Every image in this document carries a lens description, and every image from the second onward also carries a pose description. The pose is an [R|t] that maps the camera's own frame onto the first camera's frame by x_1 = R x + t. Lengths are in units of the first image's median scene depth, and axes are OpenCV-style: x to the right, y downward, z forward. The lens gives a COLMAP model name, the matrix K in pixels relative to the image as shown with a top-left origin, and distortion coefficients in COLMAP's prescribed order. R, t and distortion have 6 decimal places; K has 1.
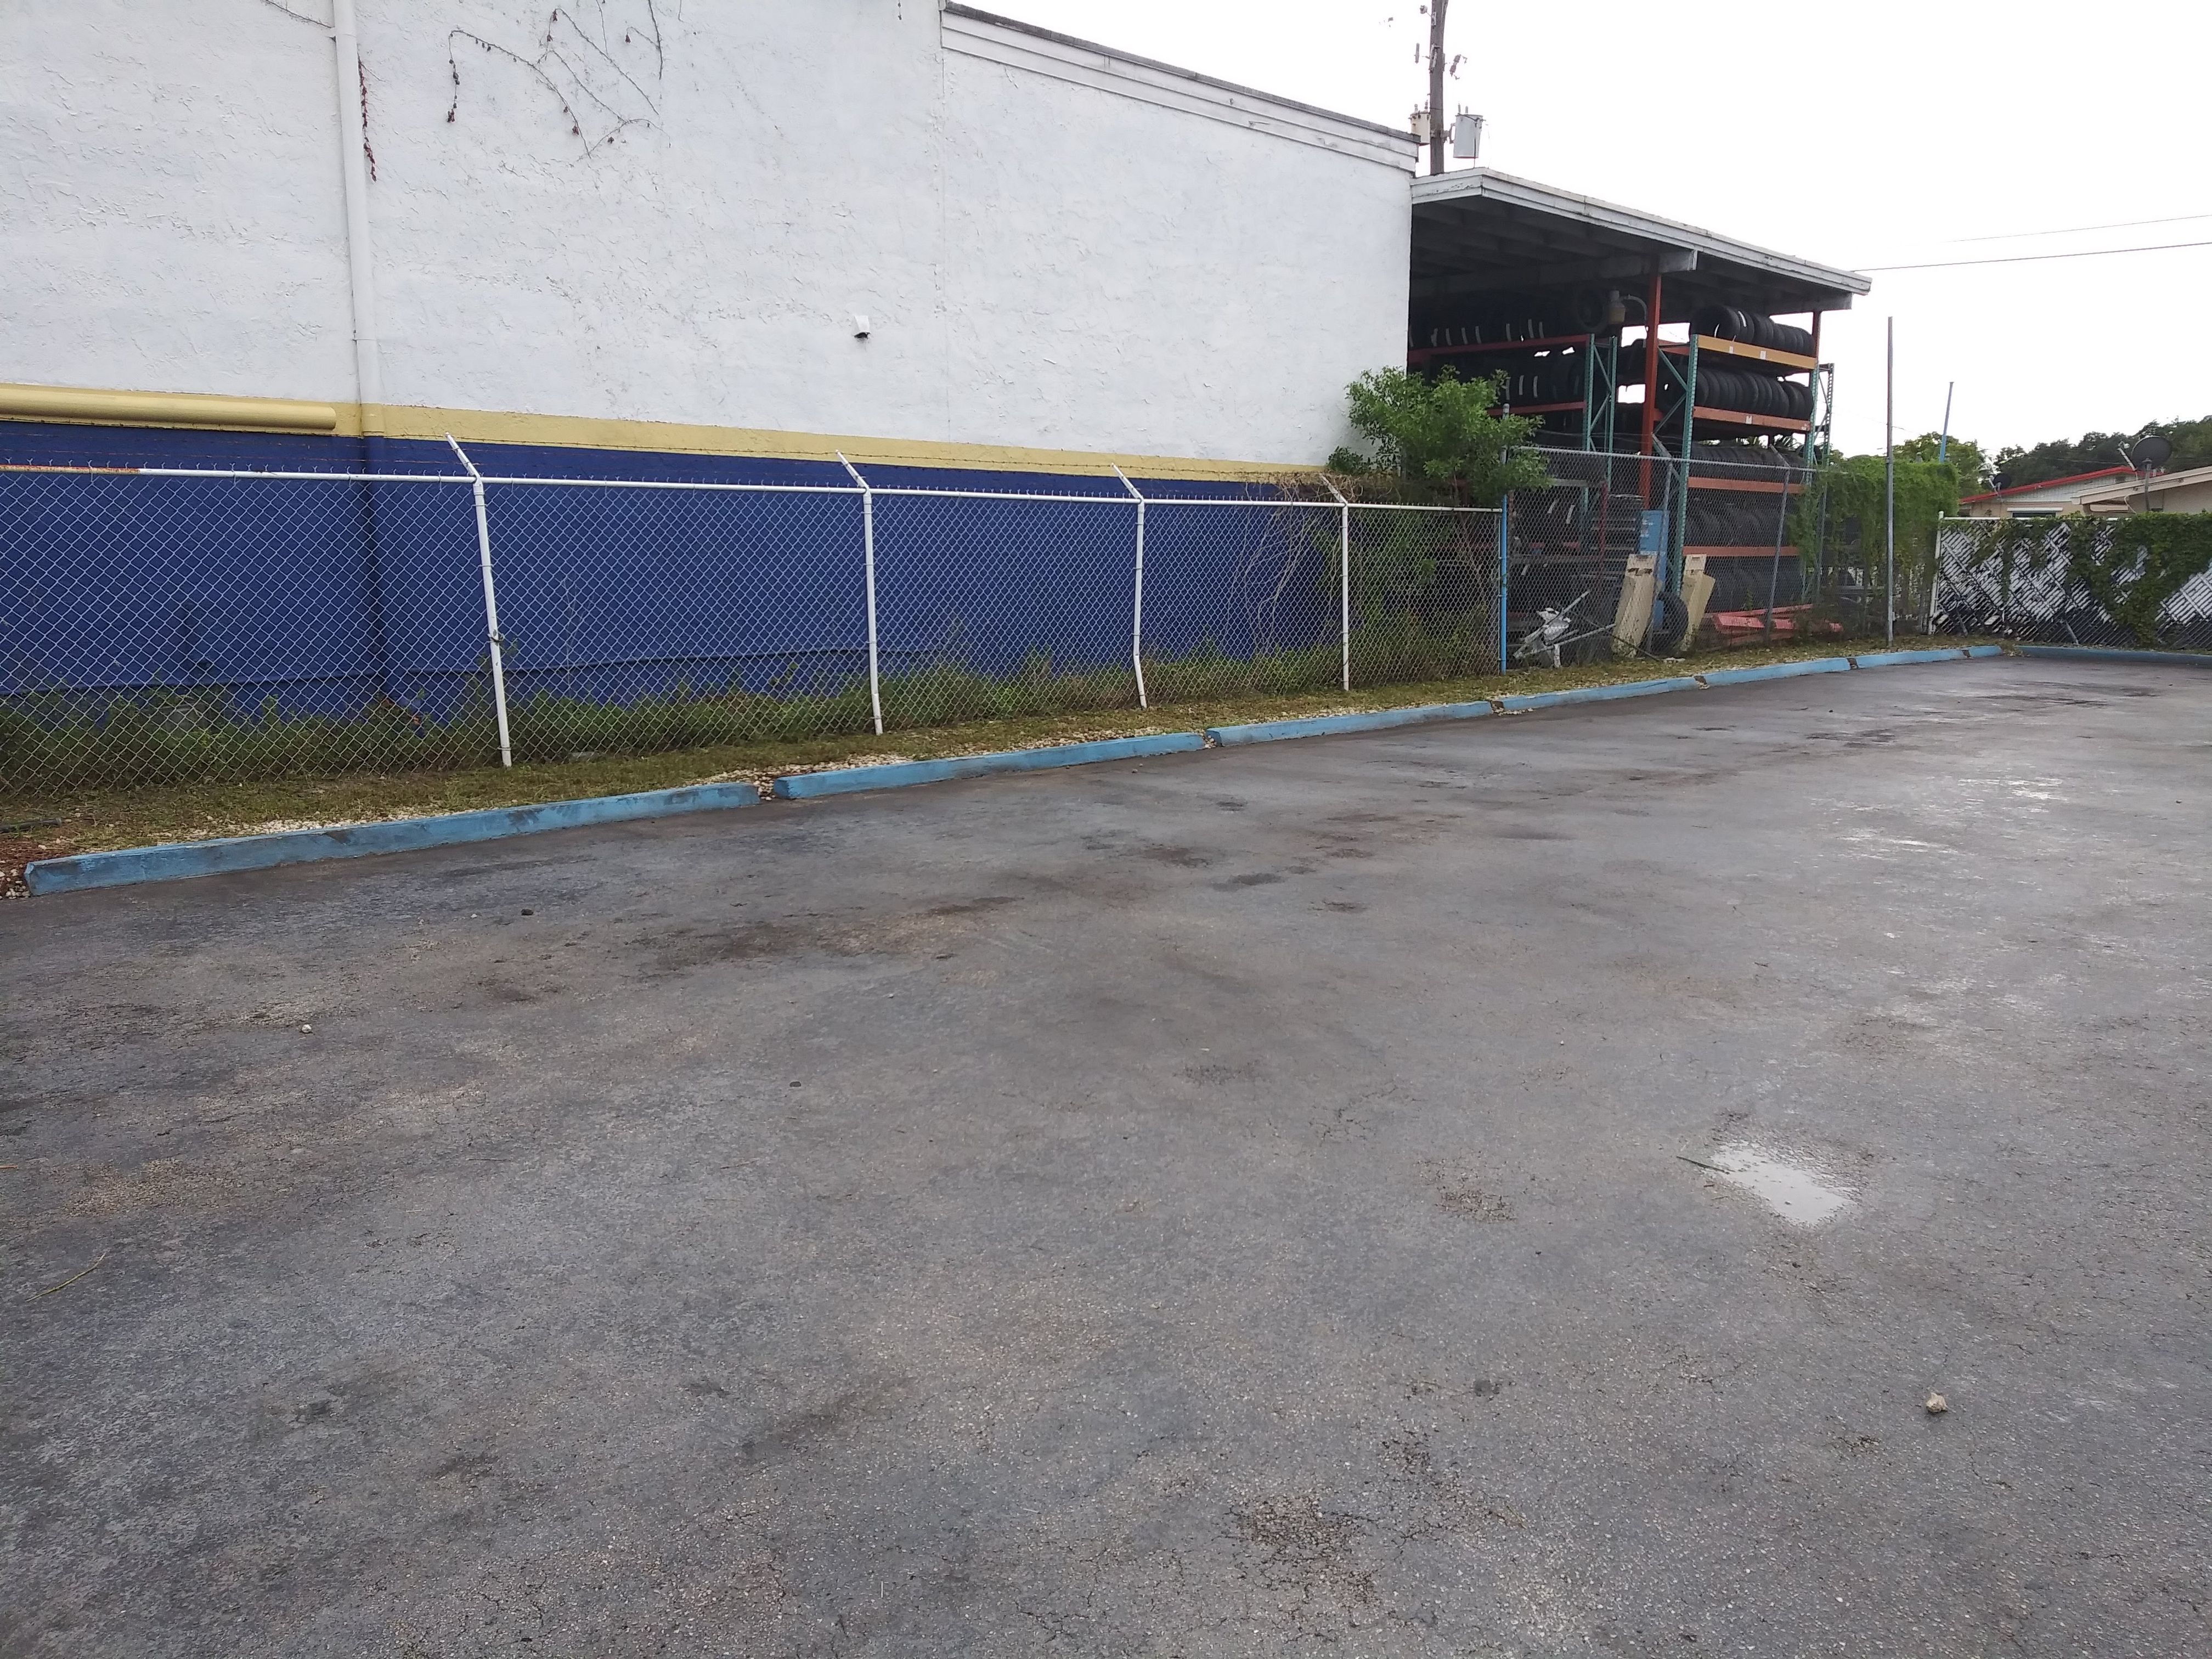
lens RADIAL K [[1708.5, 0, 1117.3], [0, 1708.5, 827.0], [0, 0, 1]] dist [0.035242, -0.078203]
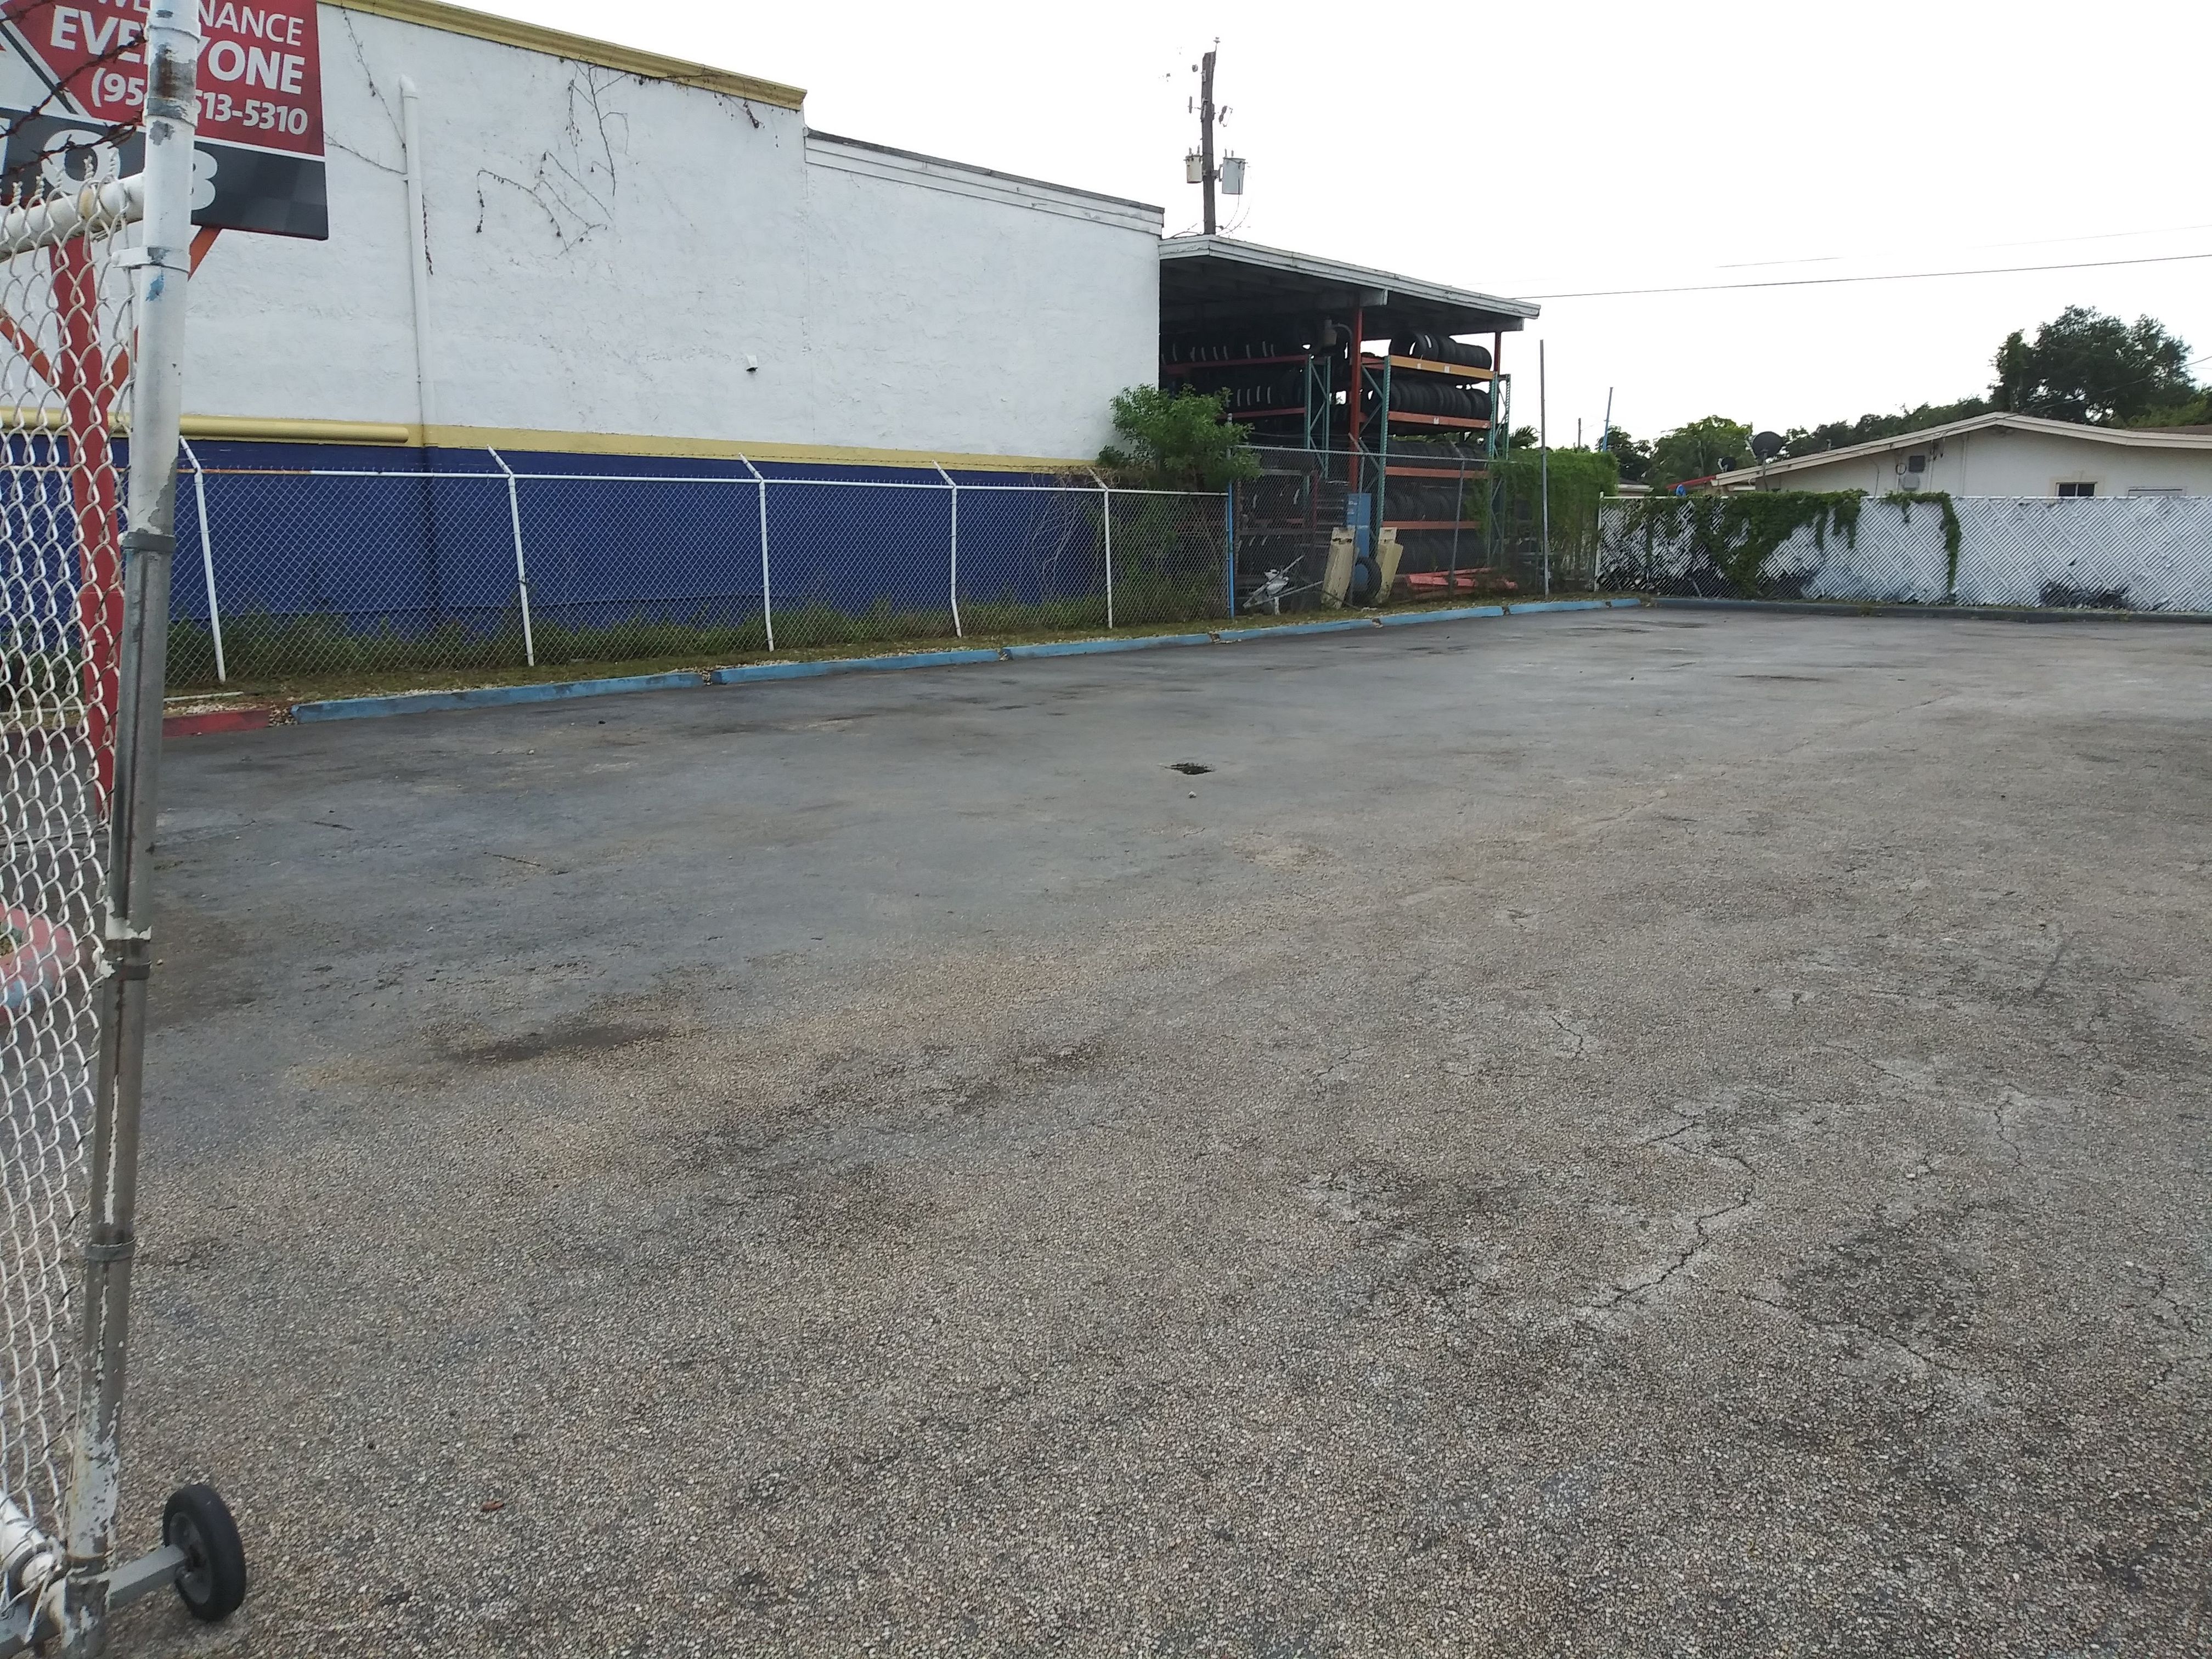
lens RADIAL K [[1708.5, 0, 1090.7], [0, 1708.5, 867.7], [0, 0, 1]] dist [0.035242, -0.078203]
pose [[0.997050, -0.018025, 0.074610, 0.014833], [0.015401, 0.999248, 0.035593, 0.070710], [-0.075195, -0.034339, 0.996577, -0.406726]]
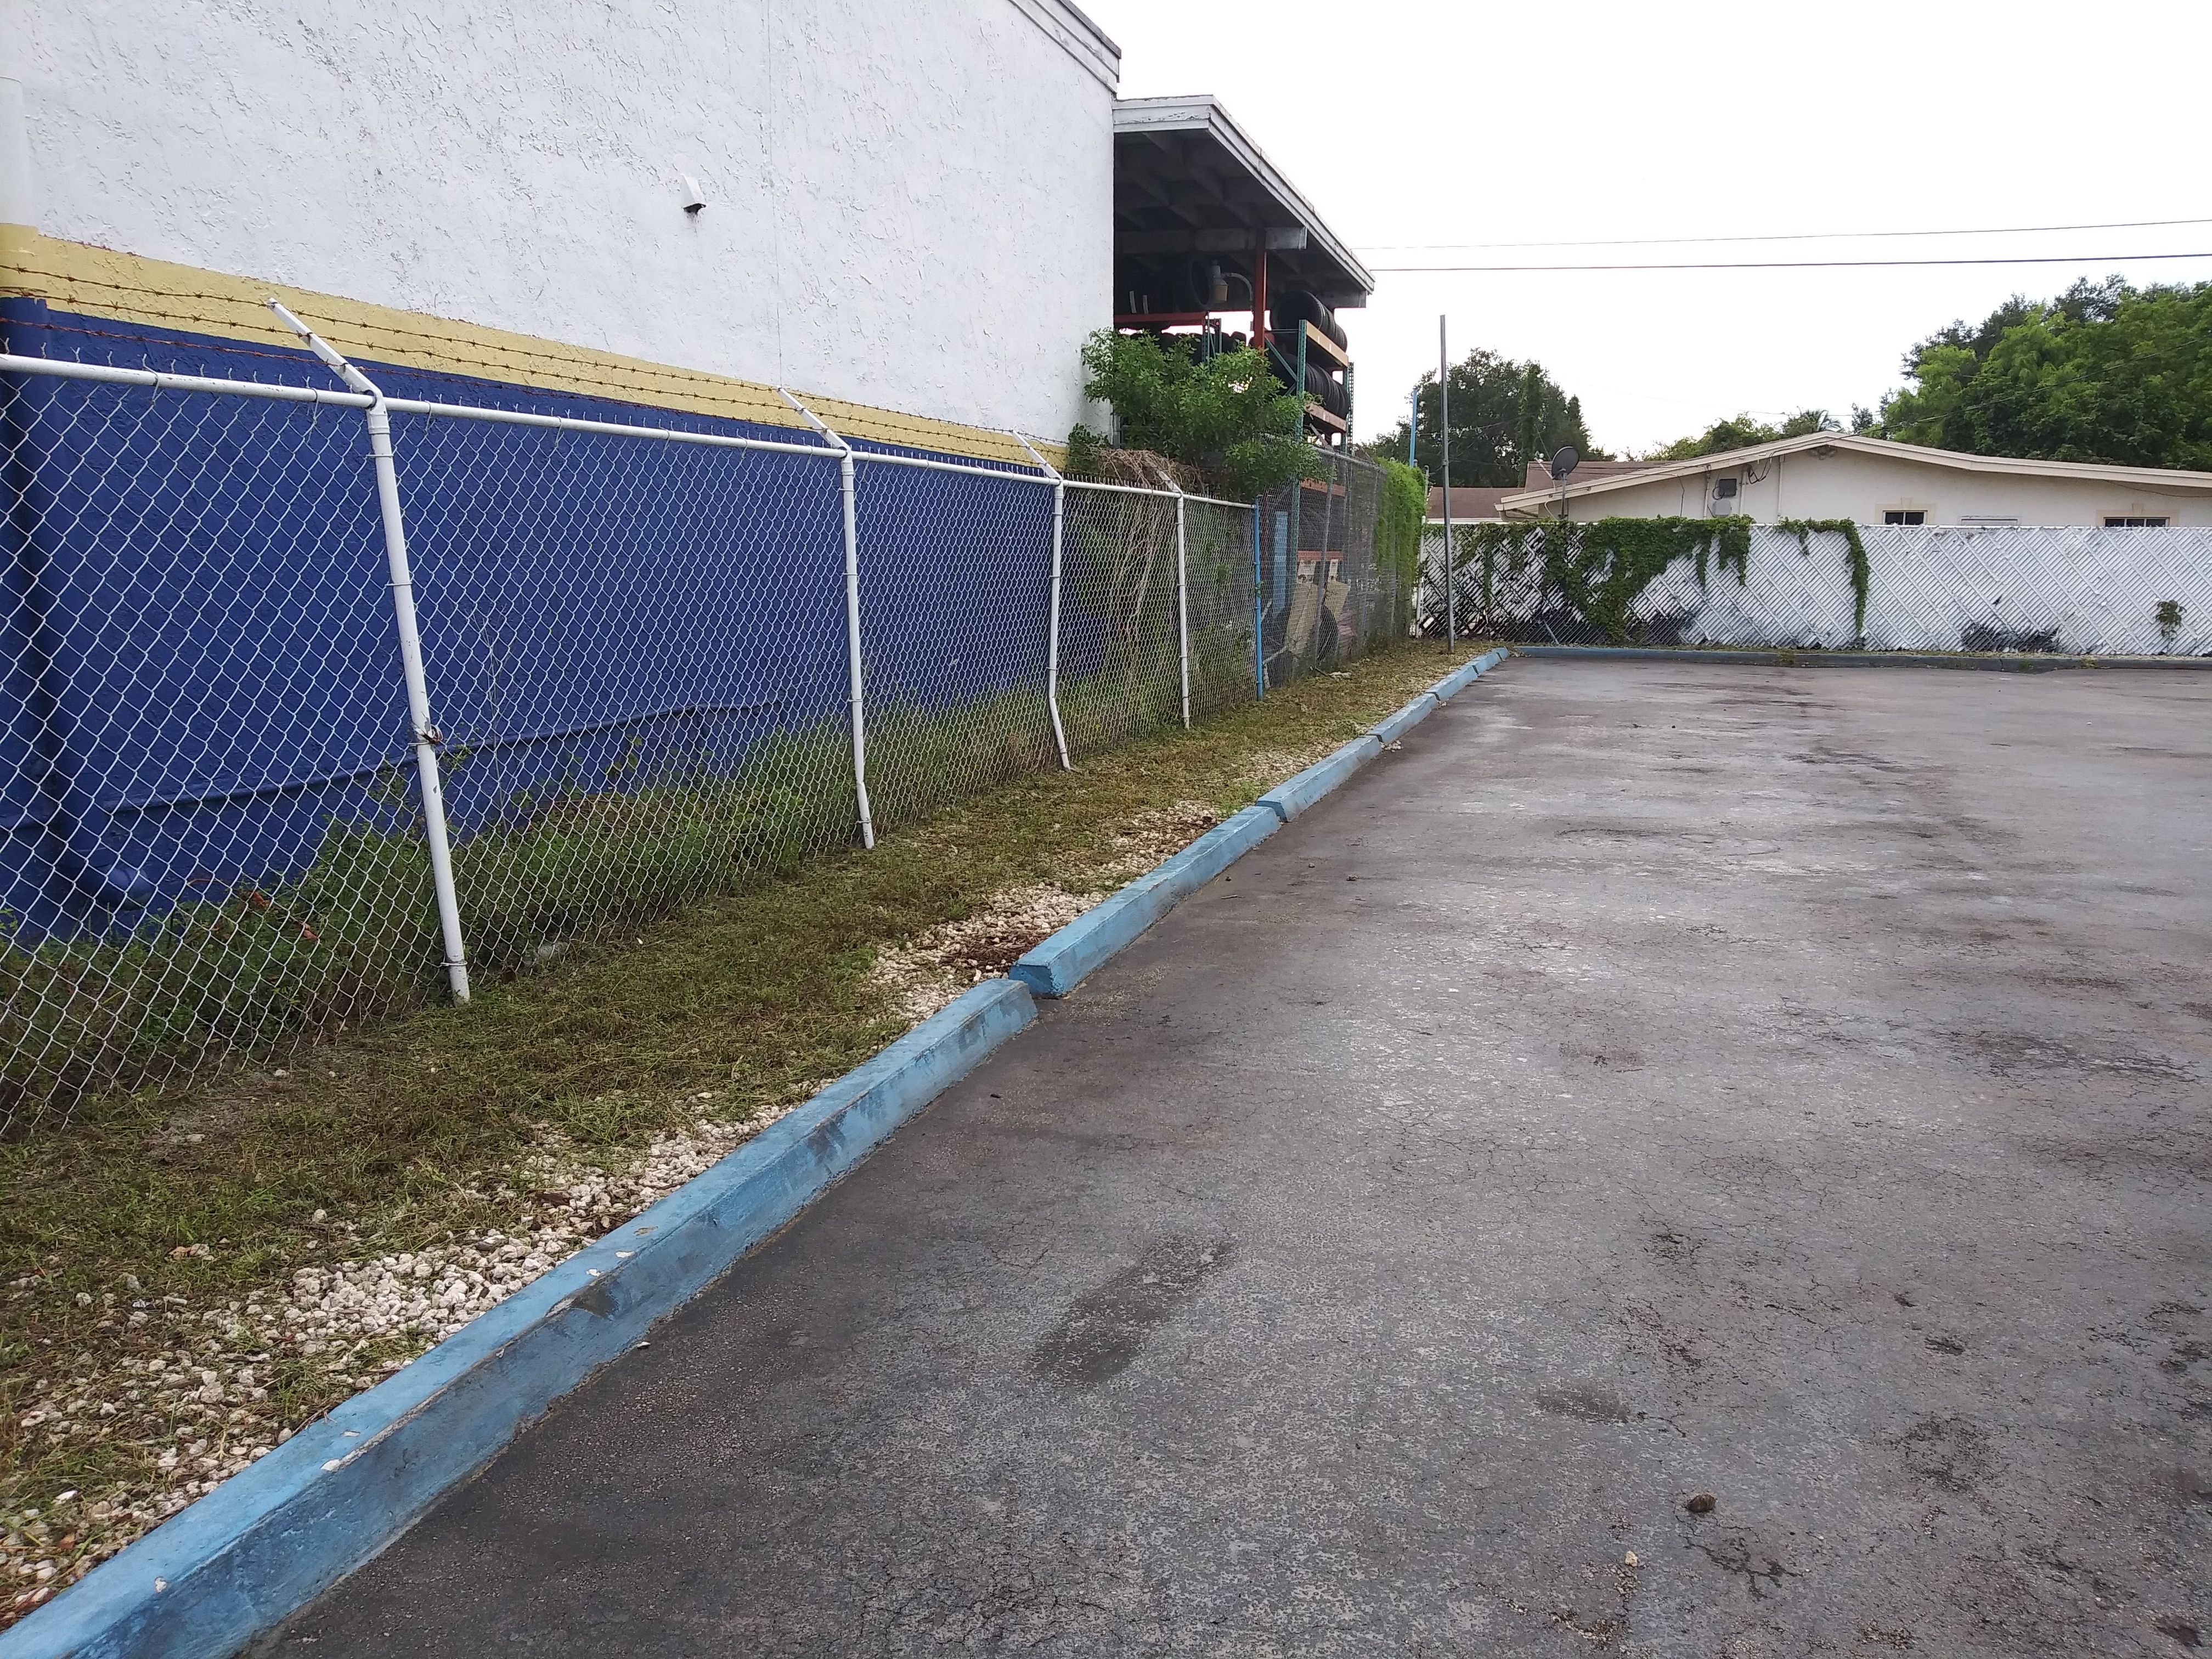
lens RADIAL K [[1708.5, 0, 1117.5], [0, 1708.5, 820.4], [0, 0, 1]] dist [0.035242, -0.078203]
pose [[0.874648, -0.073473, 0.479159, -0.306226], [0.075646, 0.997025, 0.014799, -0.056955], [-0.478821, 0.023302, 0.877603, 0.352367]]
